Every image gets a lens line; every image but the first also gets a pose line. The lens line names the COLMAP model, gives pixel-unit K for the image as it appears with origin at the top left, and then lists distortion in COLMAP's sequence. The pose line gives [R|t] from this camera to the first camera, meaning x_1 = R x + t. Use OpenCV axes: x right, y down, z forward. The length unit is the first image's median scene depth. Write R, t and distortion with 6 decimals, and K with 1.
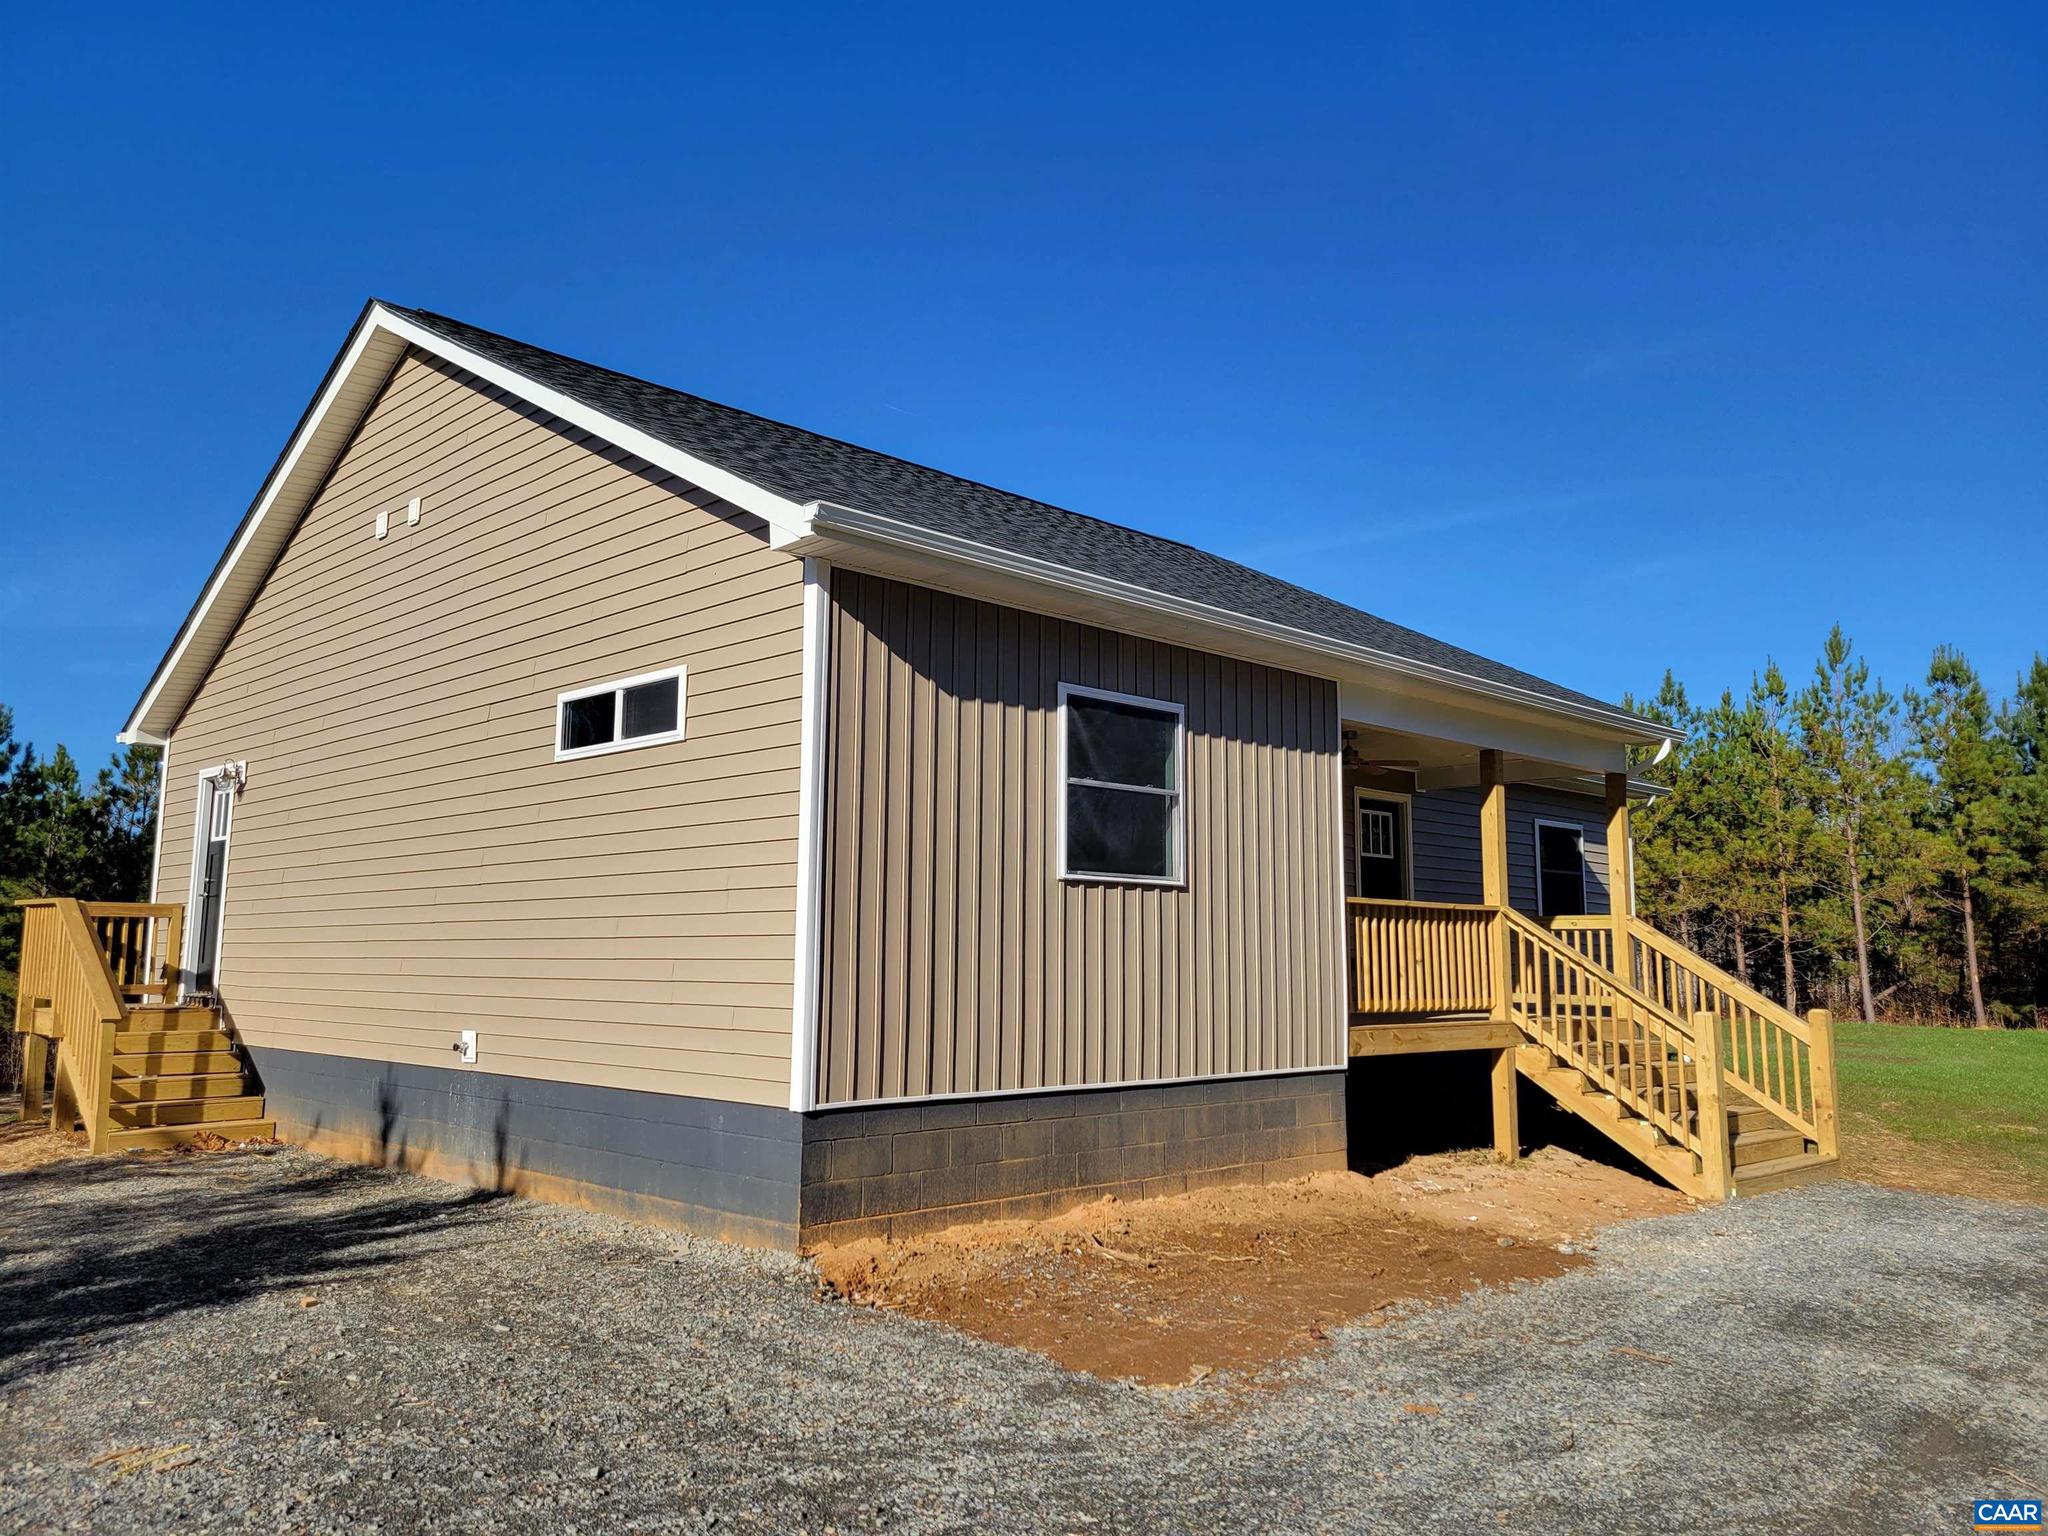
lens RADIAL K [[1516.7, 0, 1021.8], [0, 1516.7, 769.1], [0, 0, 1]] dist [0.017410, 0.002551]
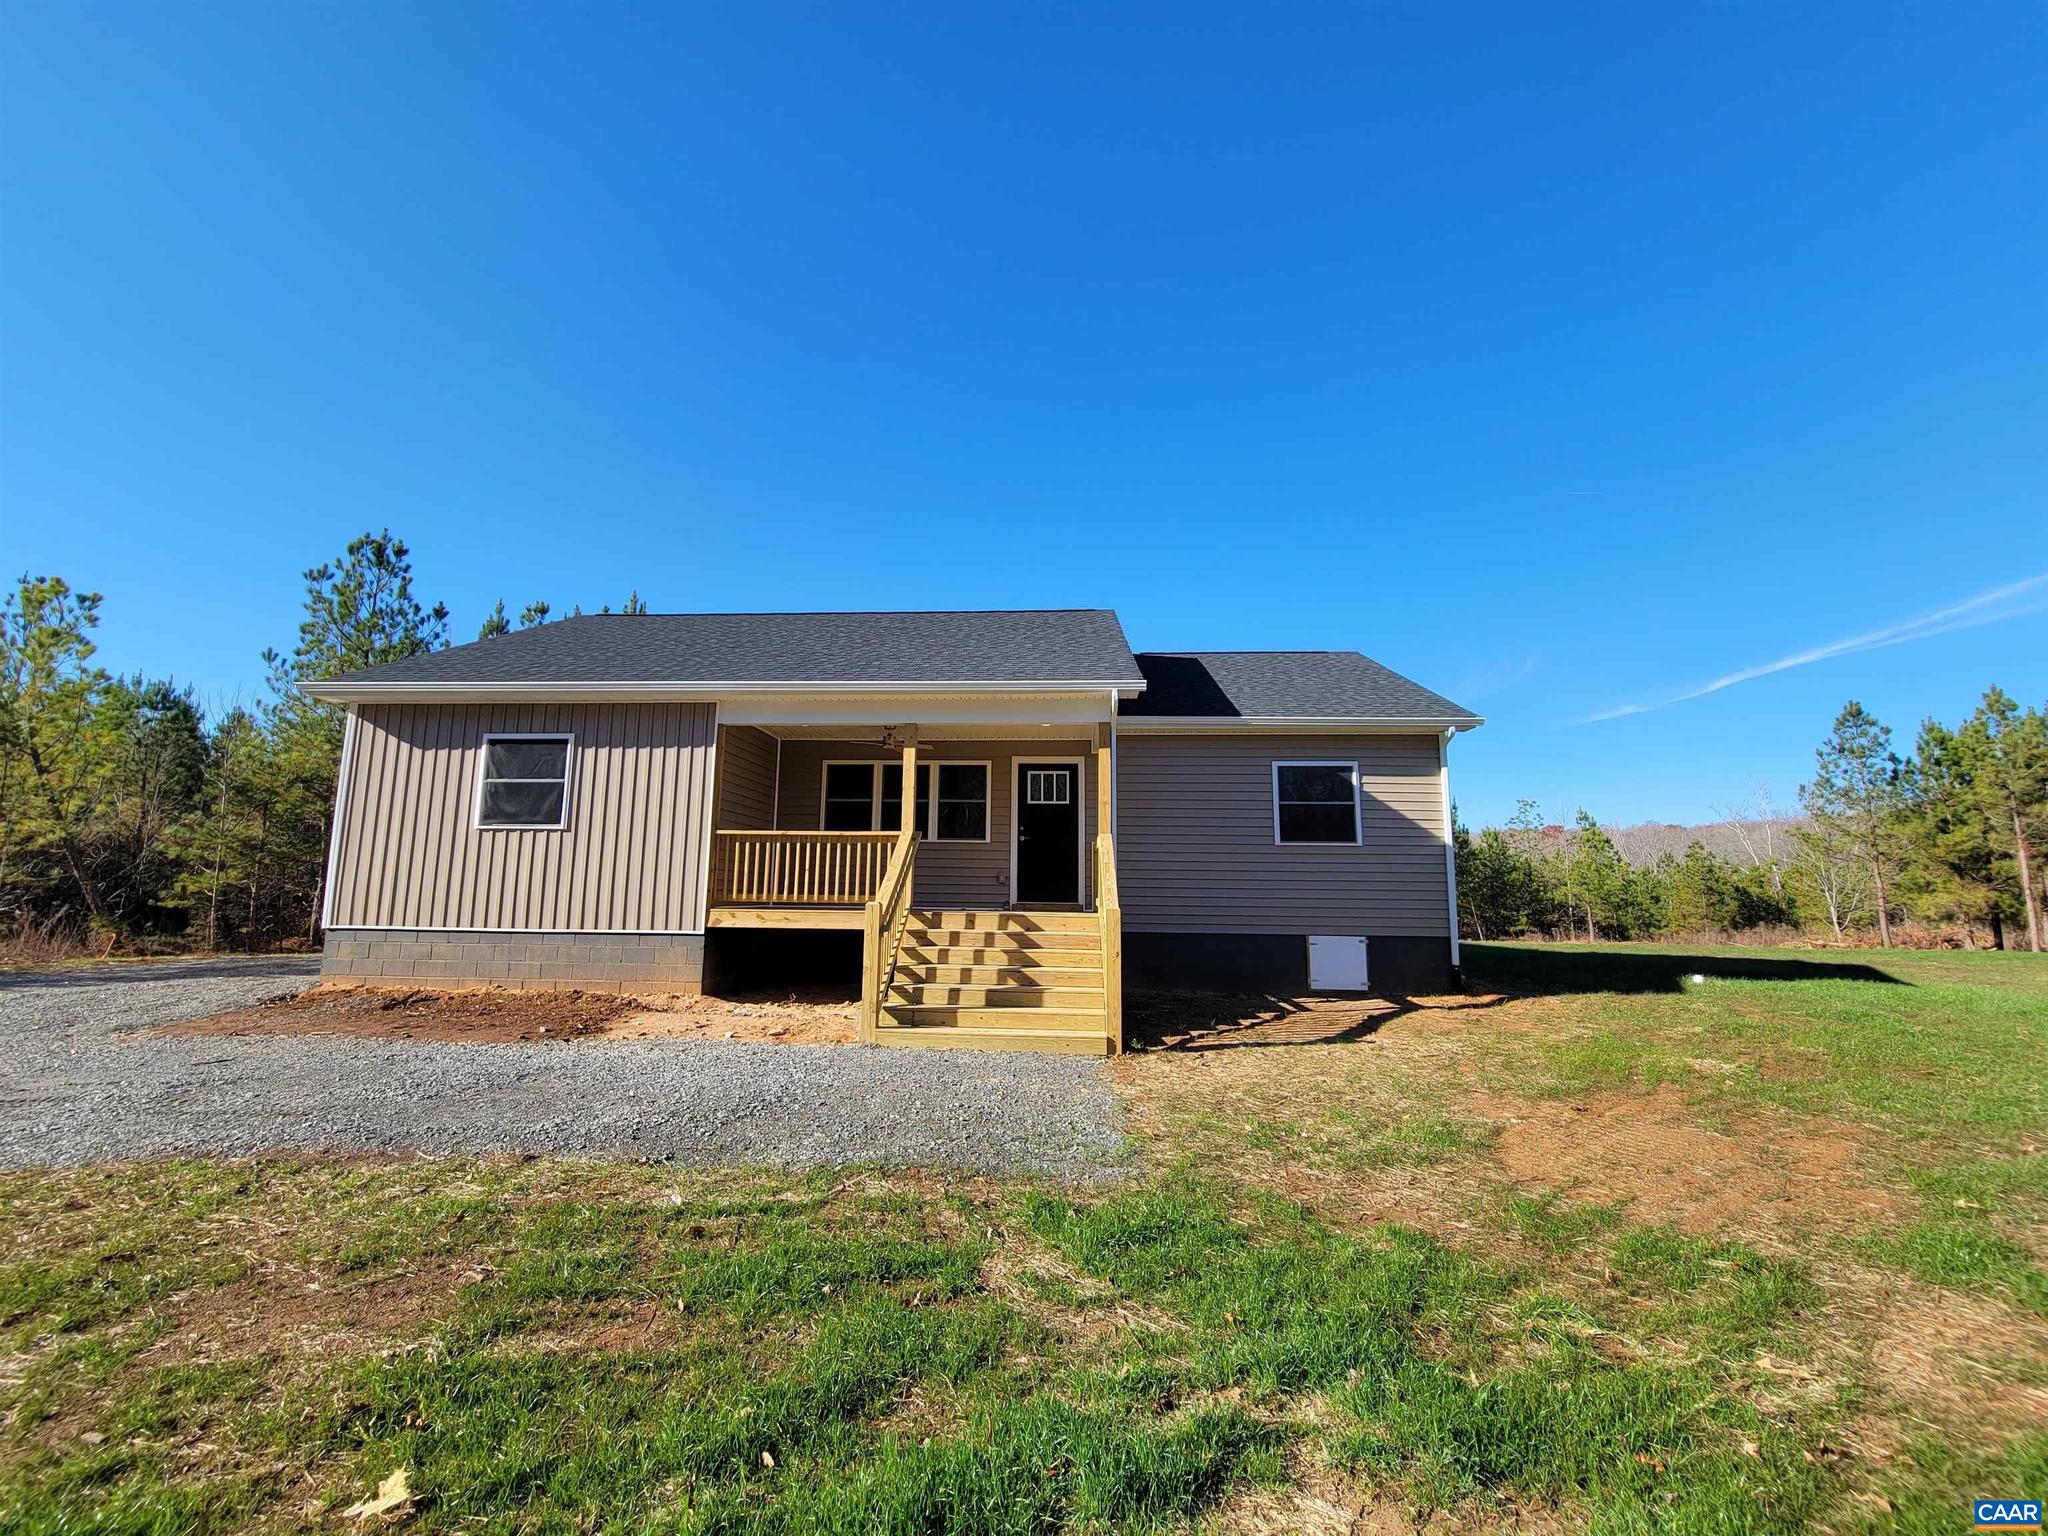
lens RADIAL K [[836.3, 0, 1030.3], [0, 836.3, 757.7], [0, 0, 1]] dist [-0.000648, -0.001558]
pose [[0.679663, -0.119011, -0.723805, 1.260143], [0.086432, 0.992870, -0.082092, 0.123939], [0.728414, -0.006765, 0.685104, 0.703996]]
